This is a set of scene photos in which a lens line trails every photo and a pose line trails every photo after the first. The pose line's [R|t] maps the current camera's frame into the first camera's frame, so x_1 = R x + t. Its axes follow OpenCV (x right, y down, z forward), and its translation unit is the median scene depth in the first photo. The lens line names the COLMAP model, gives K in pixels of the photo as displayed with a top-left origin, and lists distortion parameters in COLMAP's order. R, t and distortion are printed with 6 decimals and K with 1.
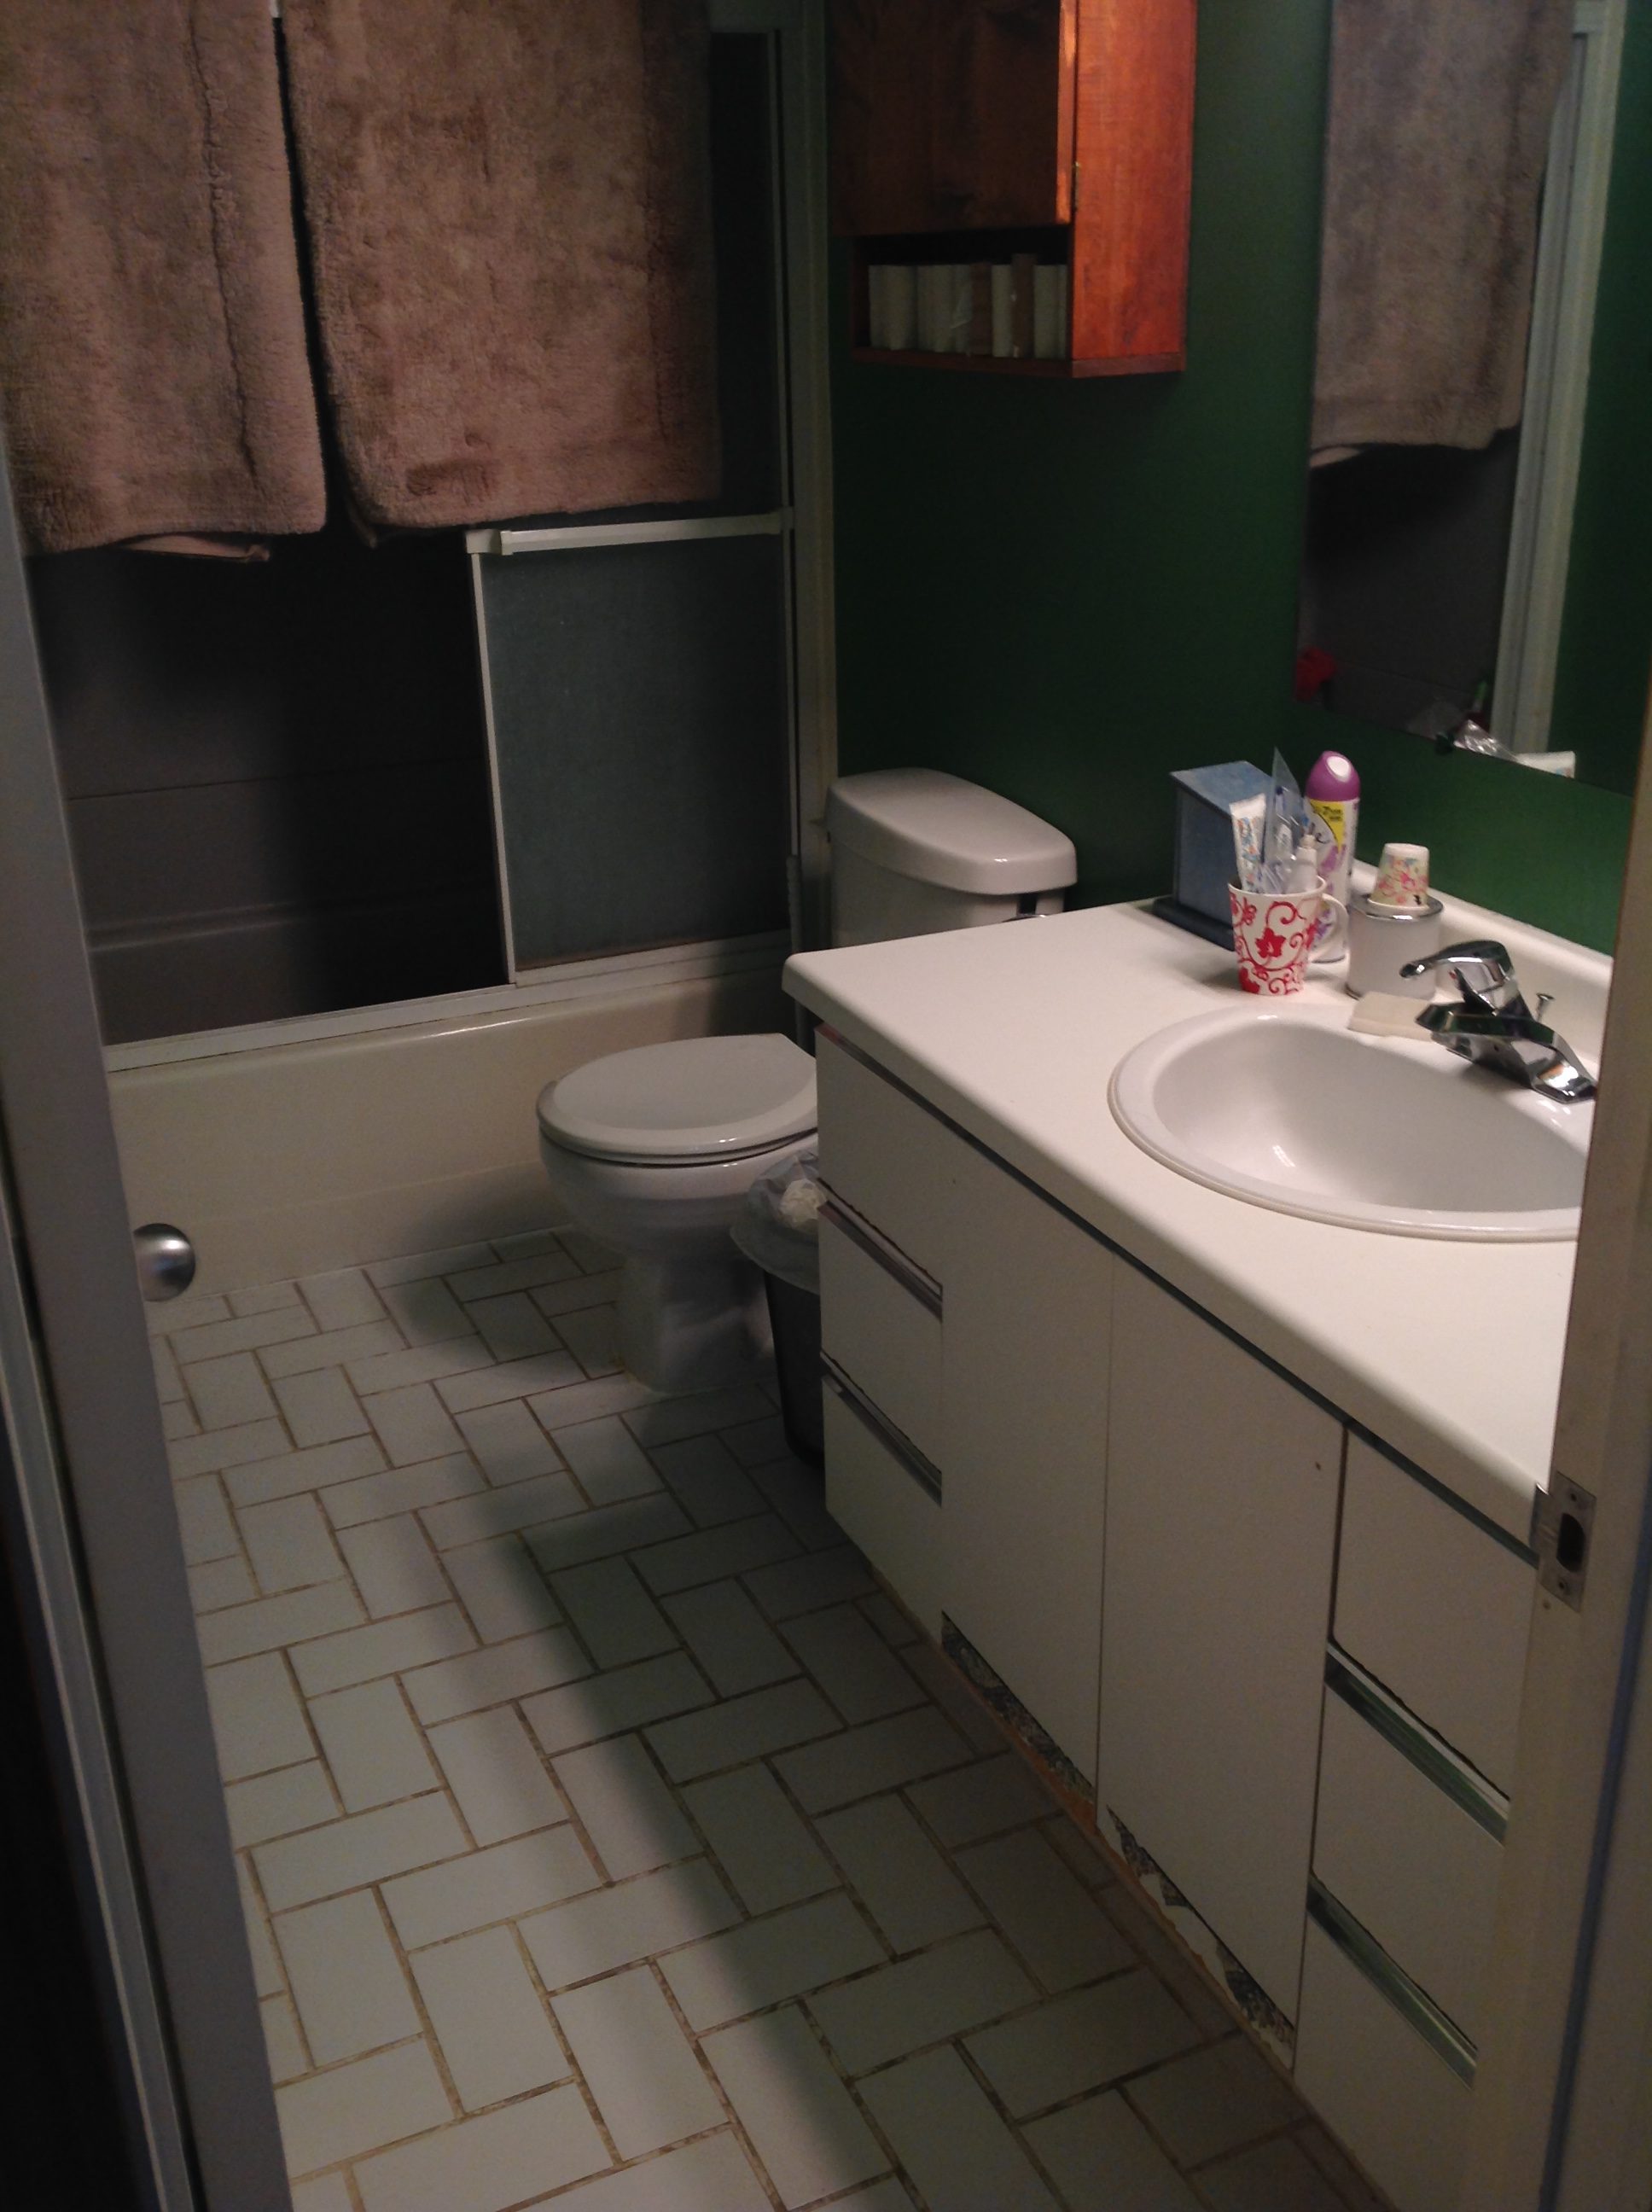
lens RADIAL K [[2133.2, 0, 826.0], [0, 2133.2, 1106.0], [0, 0, 1]] dist [0.164098, -0.307542]
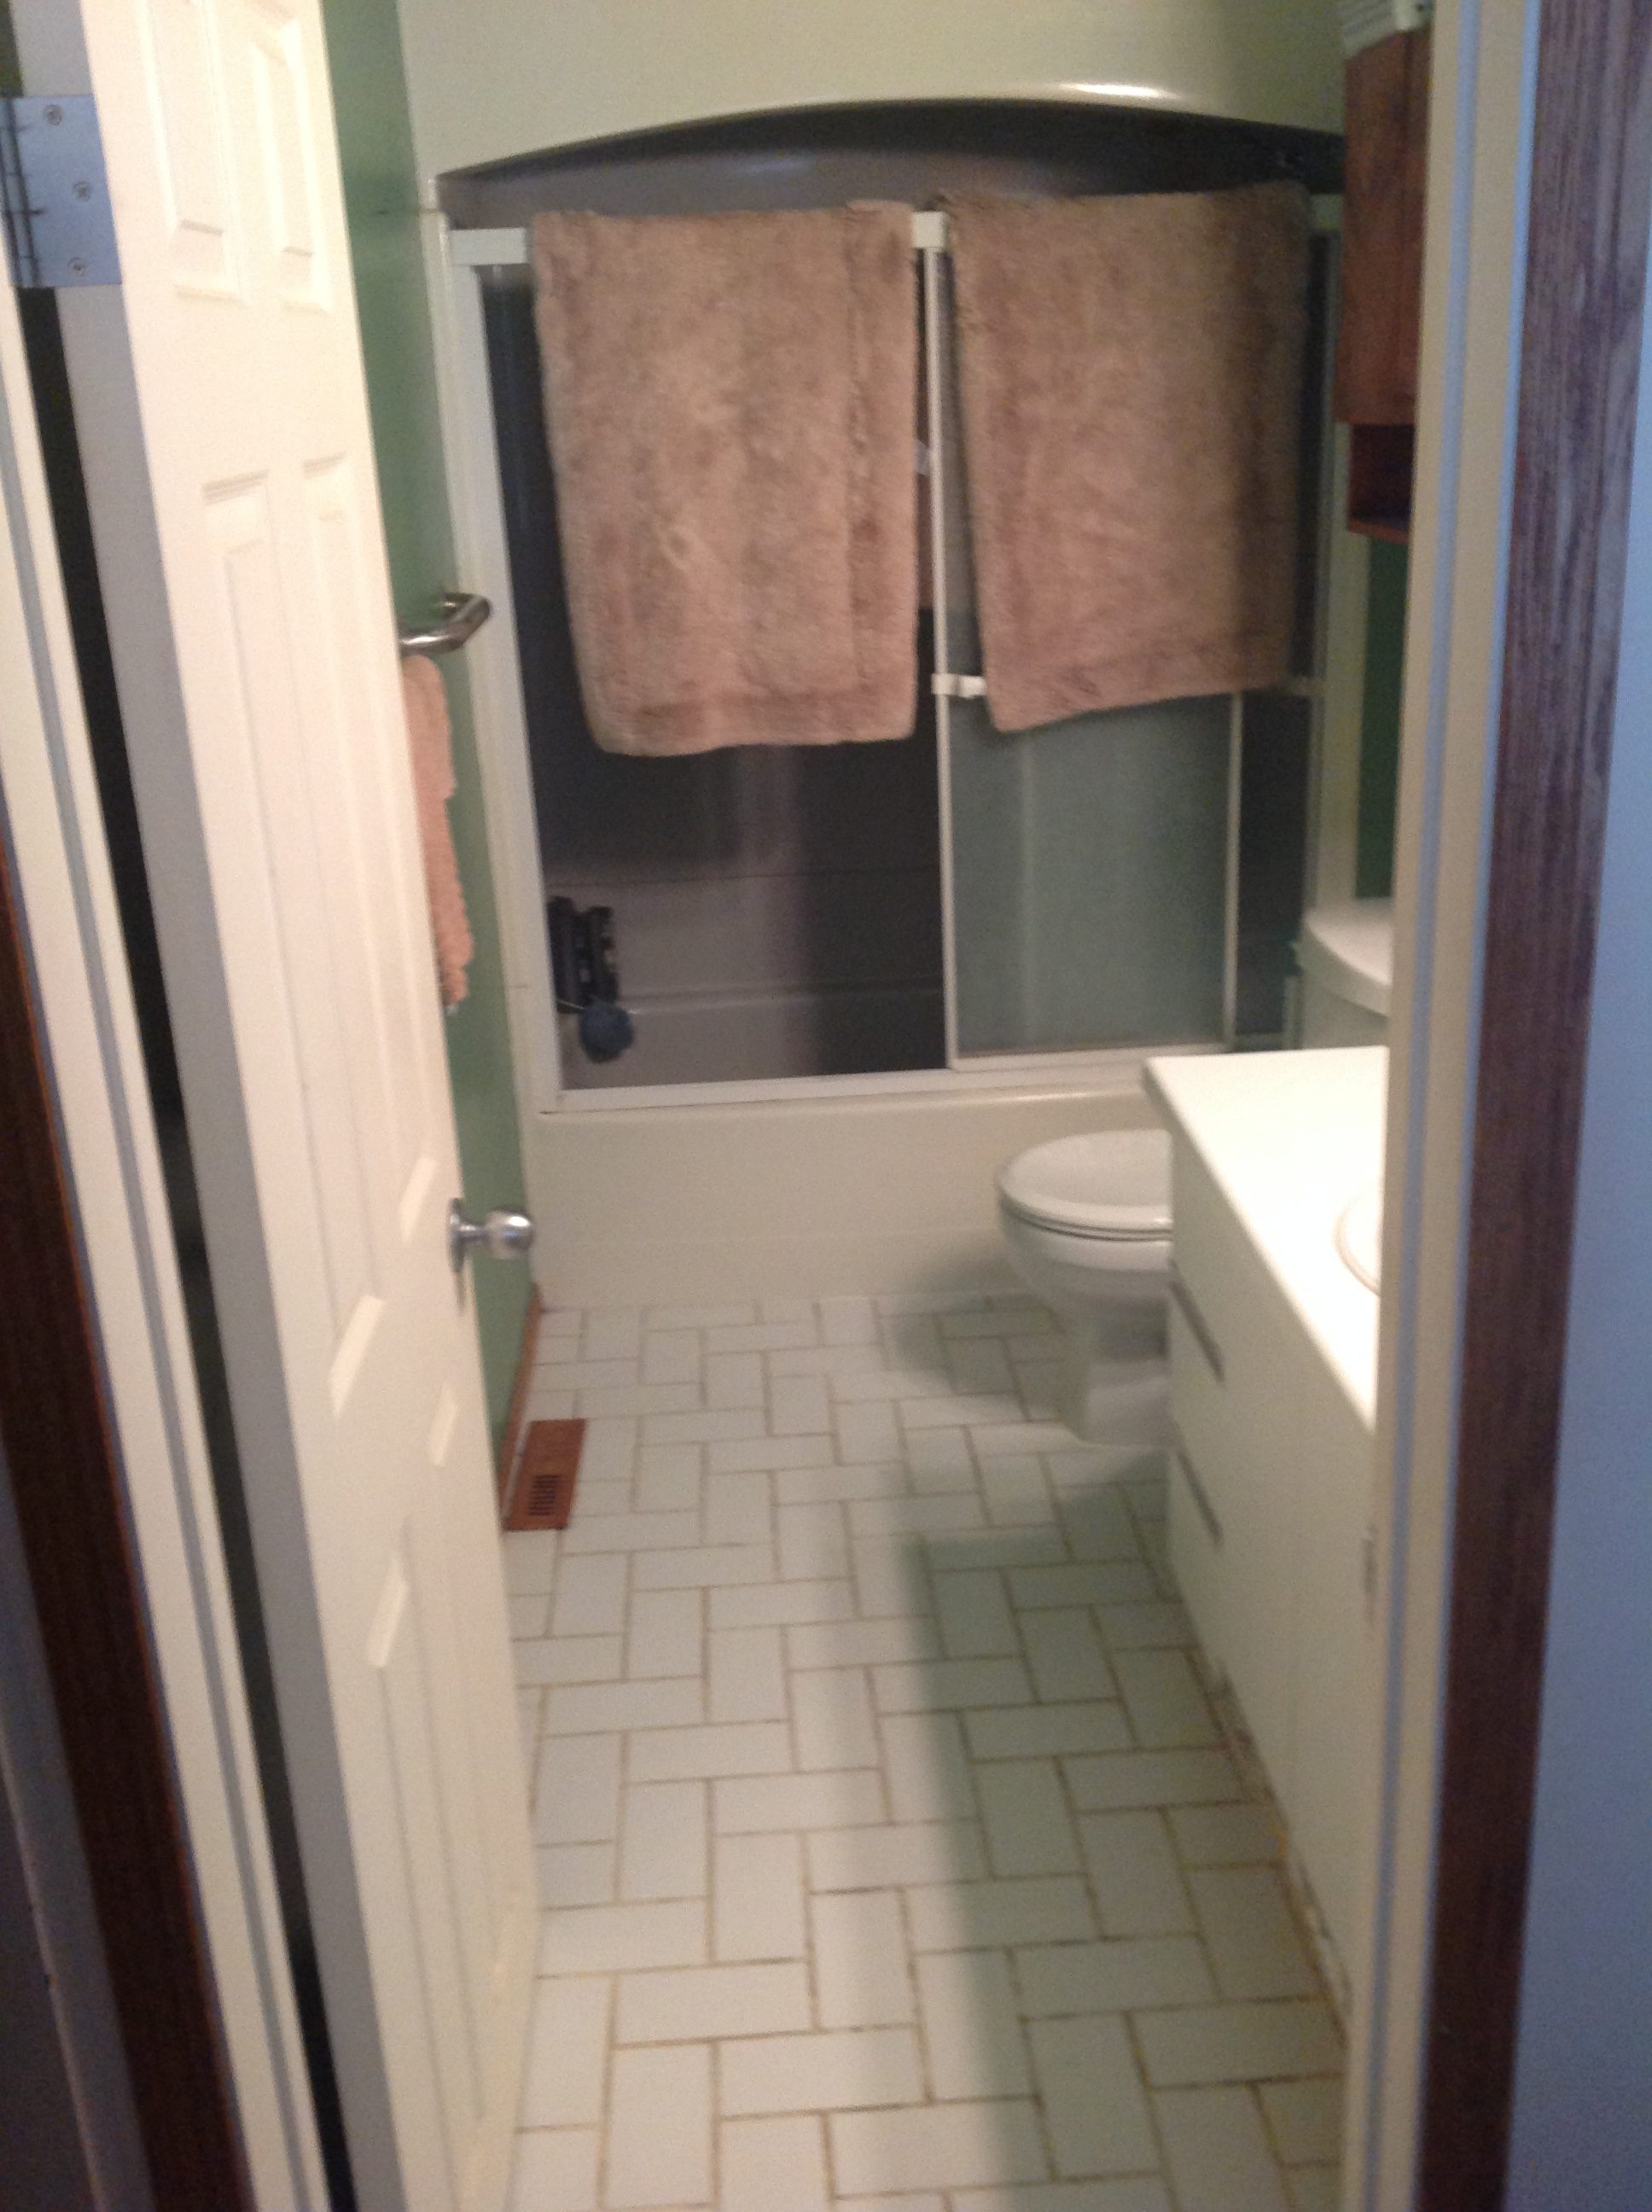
lens RADIAL K [[2133.2, 0, 826.0], [0, 2133.2, 1106.0], [0, 0, 1]] dist [0.164098, -0.307542]
pose [[0.929009, 0.096705, -0.357198, 0.201260], [-0.108387, 0.994027, -0.012778, -0.012309], [0.353829, 0.050587, 0.933941, -0.115869]]
